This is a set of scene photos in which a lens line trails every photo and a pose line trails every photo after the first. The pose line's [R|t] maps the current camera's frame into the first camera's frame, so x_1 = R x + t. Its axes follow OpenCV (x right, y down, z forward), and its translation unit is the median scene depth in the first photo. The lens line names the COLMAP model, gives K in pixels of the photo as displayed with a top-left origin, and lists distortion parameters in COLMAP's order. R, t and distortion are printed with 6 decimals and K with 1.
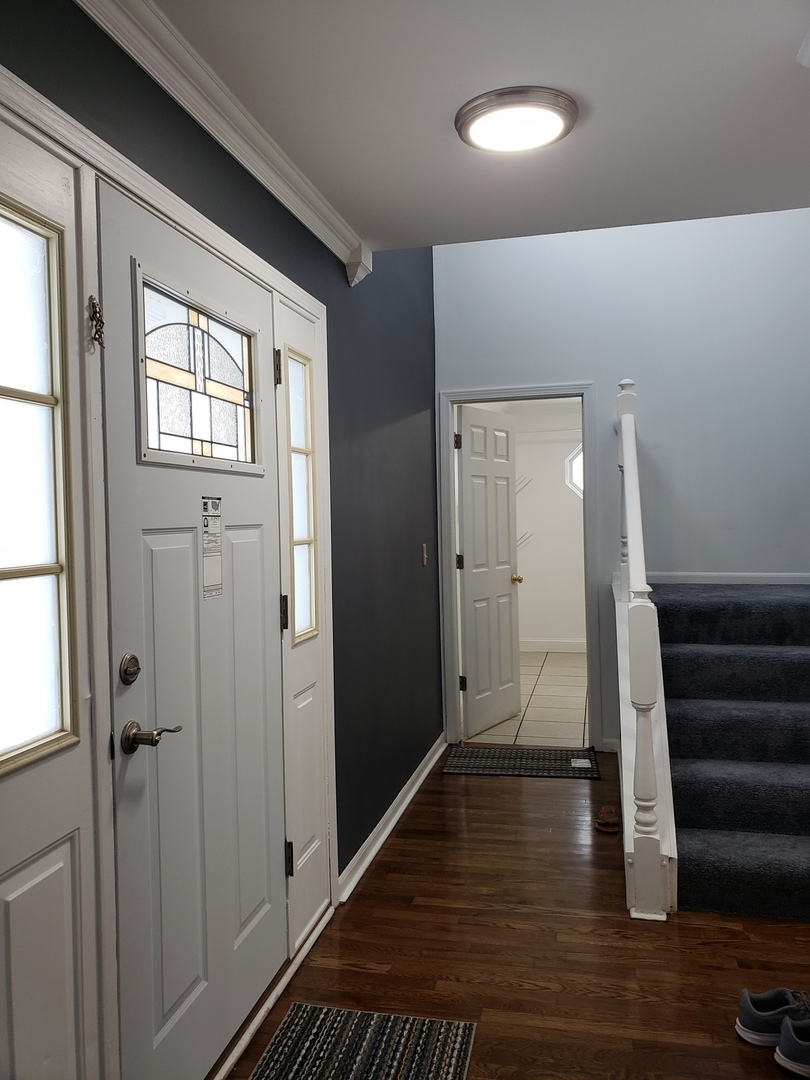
lens RADIAL K [[849.5, 0, 409.7], [0, 849.5, 533.1], [0, 0, 1]] dist [0.036643, -0.016303]
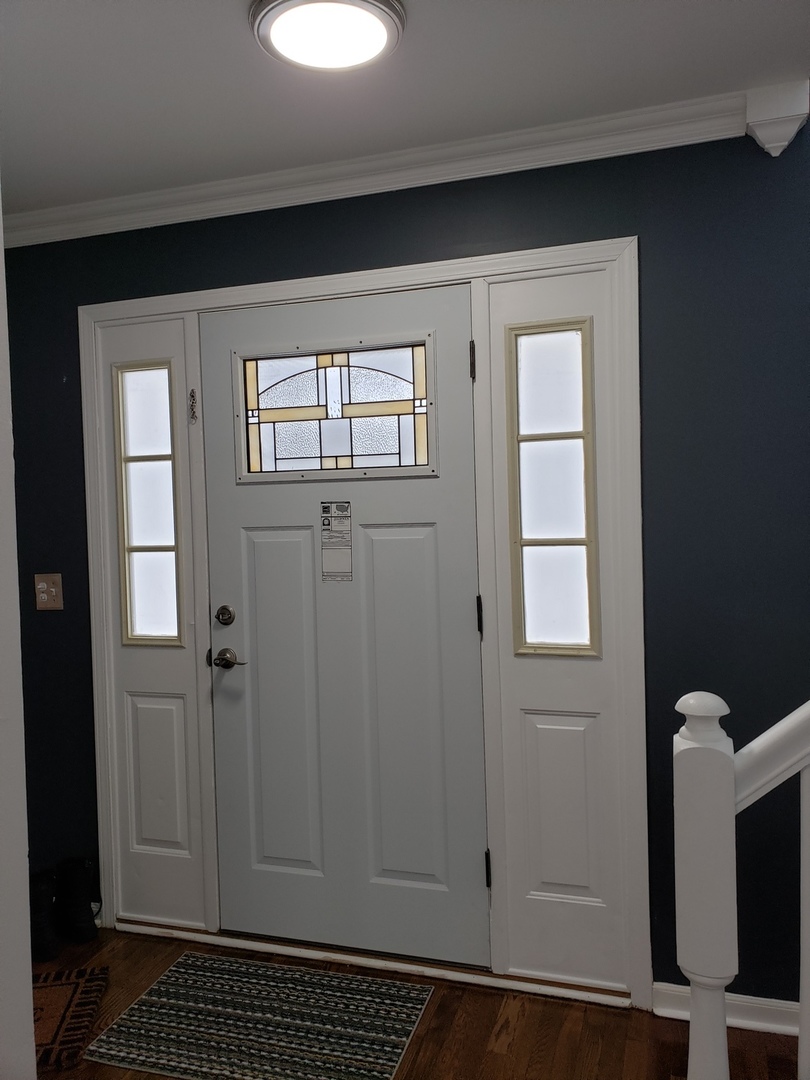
lens RADIAL K [[849.5, 0, 409.1], [0, 849.5, 530.8], [0, 0, 1]] dist [0.036643, -0.016303]
pose [[-0.099304, 0.049325, -0.993834, 0.767785], [0.007884, 0.998778, 0.048782, -0.046147], [0.995026, -0.002991, -0.099572, 0.953879]]
